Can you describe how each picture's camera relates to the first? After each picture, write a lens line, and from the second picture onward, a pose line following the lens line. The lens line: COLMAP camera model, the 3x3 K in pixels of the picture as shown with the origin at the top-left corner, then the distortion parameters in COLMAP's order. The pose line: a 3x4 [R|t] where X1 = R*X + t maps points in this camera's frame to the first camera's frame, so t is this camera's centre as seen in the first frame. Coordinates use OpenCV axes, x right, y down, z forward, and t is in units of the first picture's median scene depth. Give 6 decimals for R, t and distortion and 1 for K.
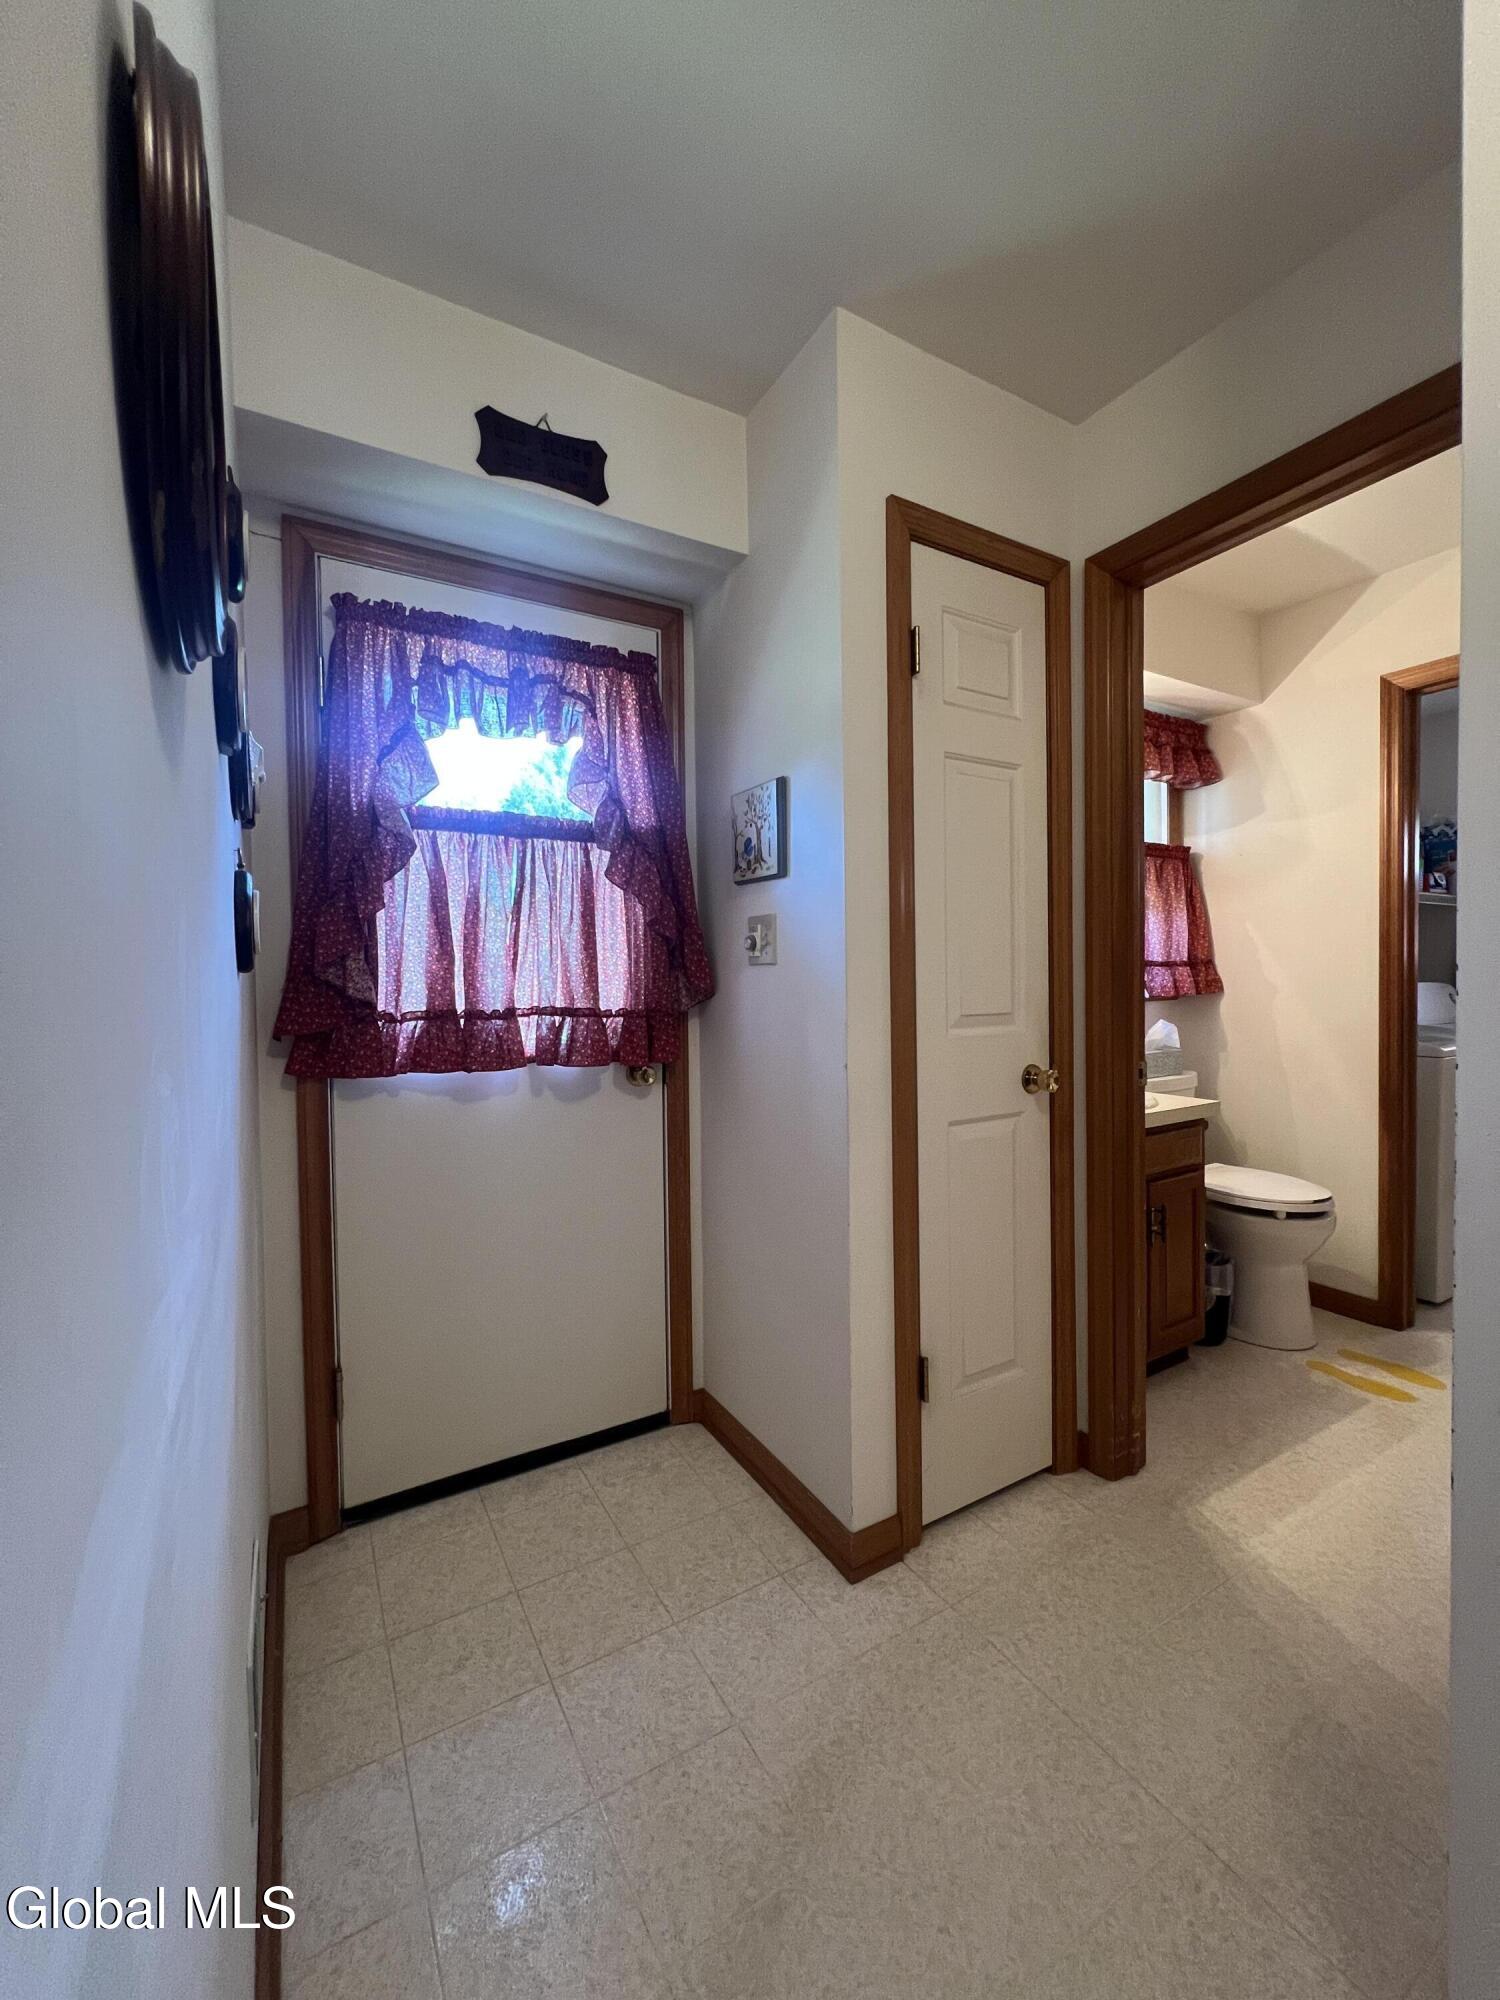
lens RADIAL K [[803.6, 0, 751.9], [0, 803.6, 995.4], [0, 0, 1]] dist [0.000251, 0.000214]
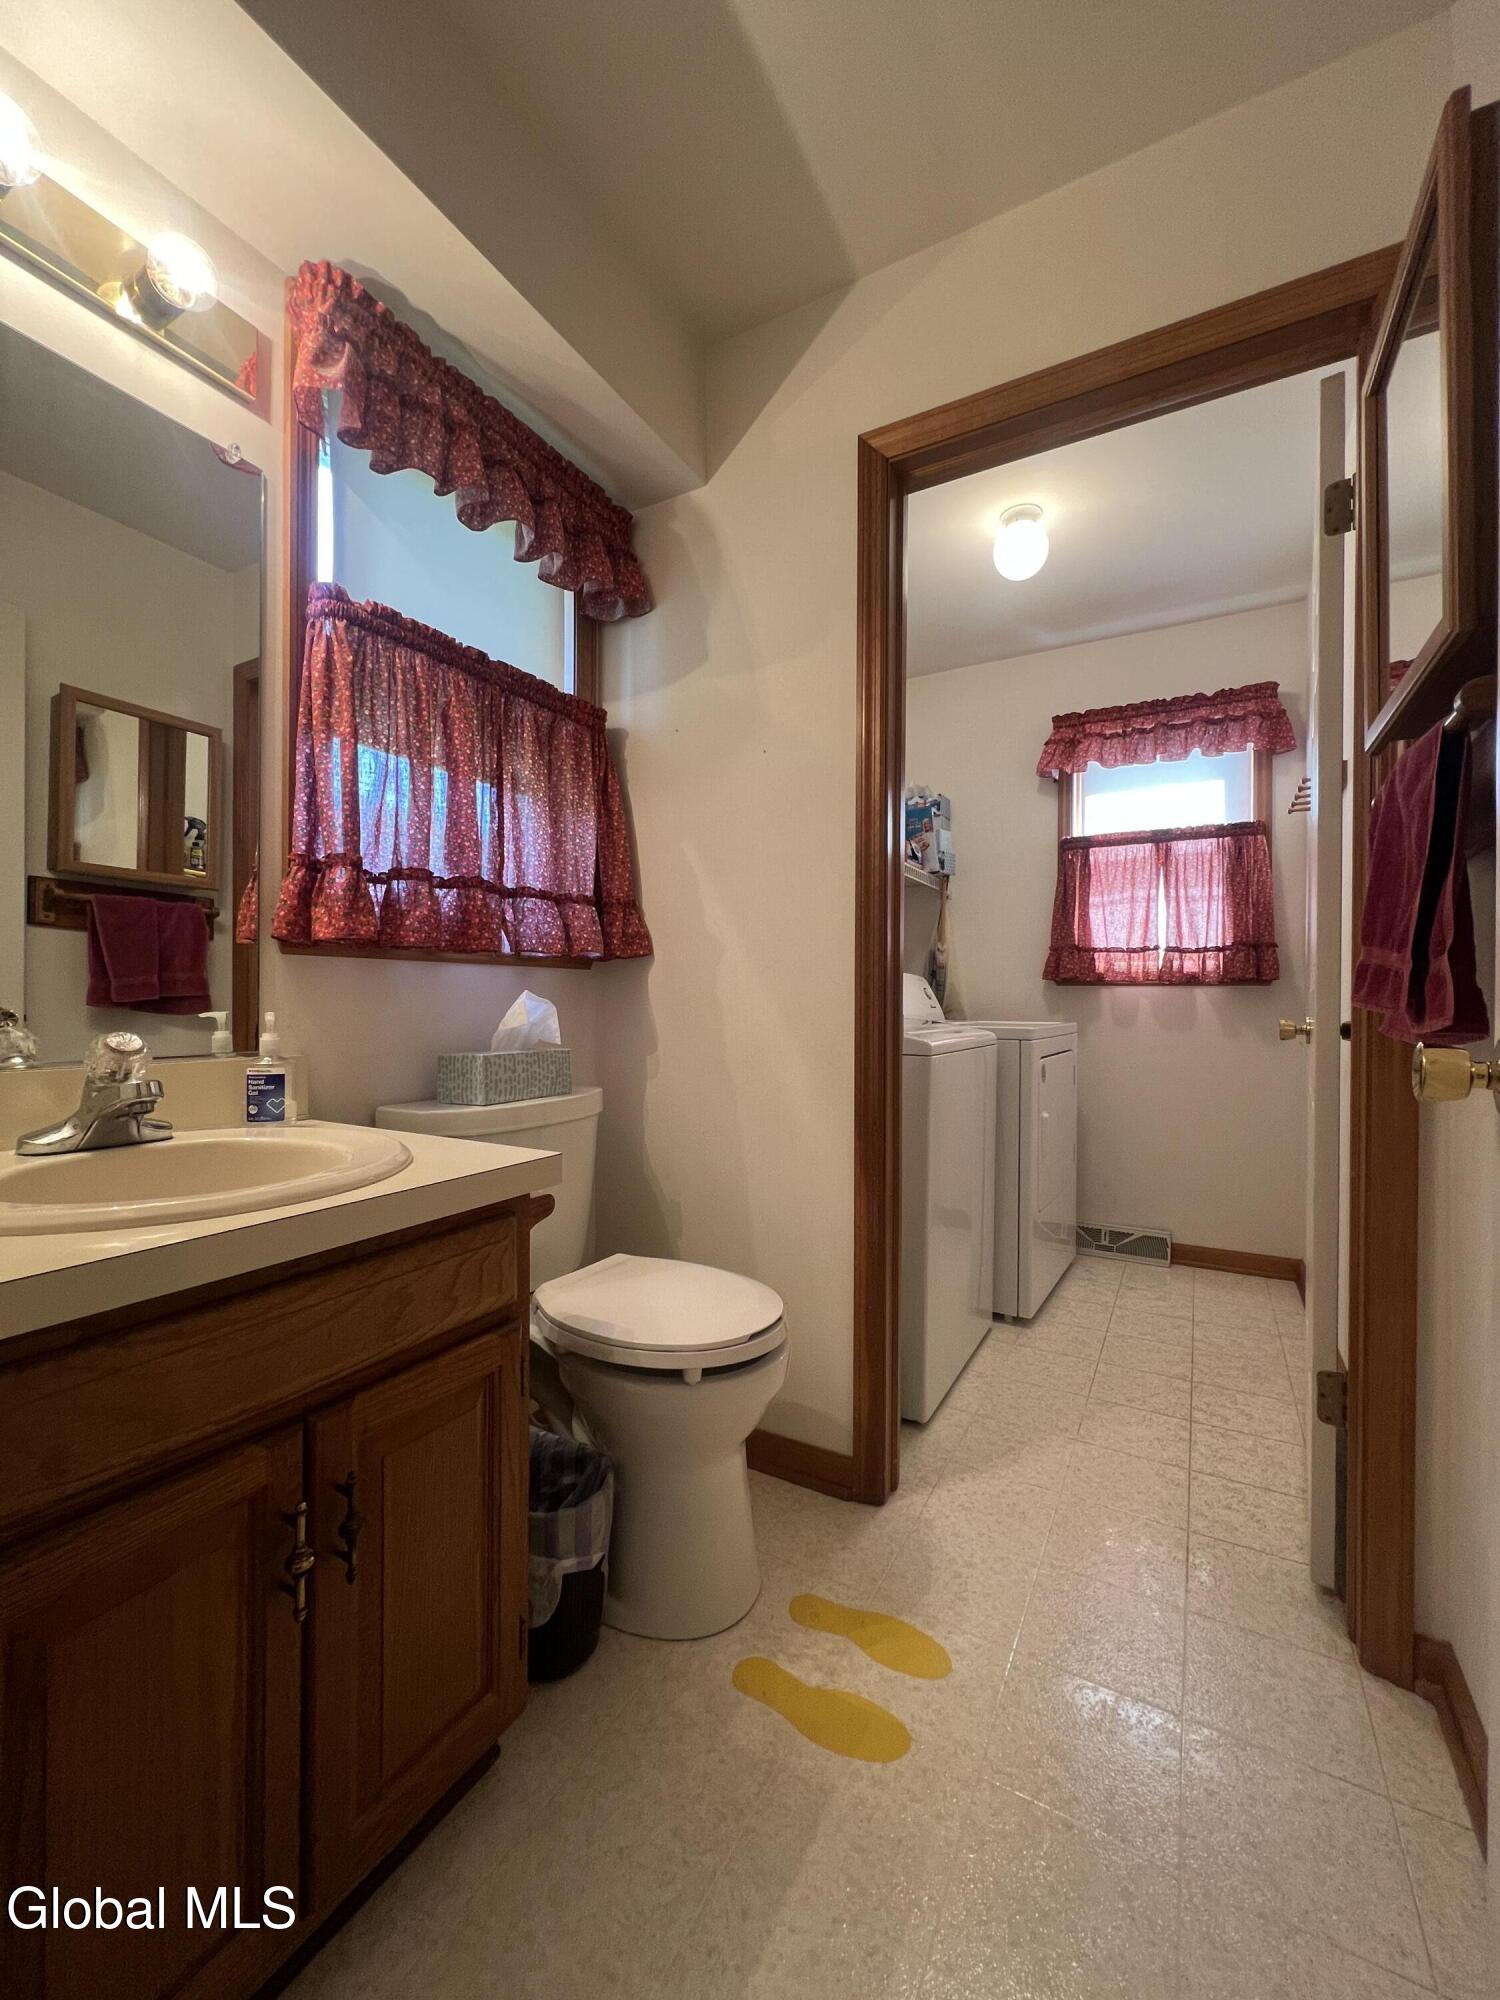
lens RADIAL K [[796.2, 0, 750.0], [0, 796.2, 1000.0], [0, 0, 1]] dist [-0.001200, -0.000052]
pose [[0.865969, 0.021532, 0.499634, 0.363126], [-0.007393, 0.999515, -0.030261, 0.048689], [-0.500043, 0.022511, 0.865708, 0.458767]]
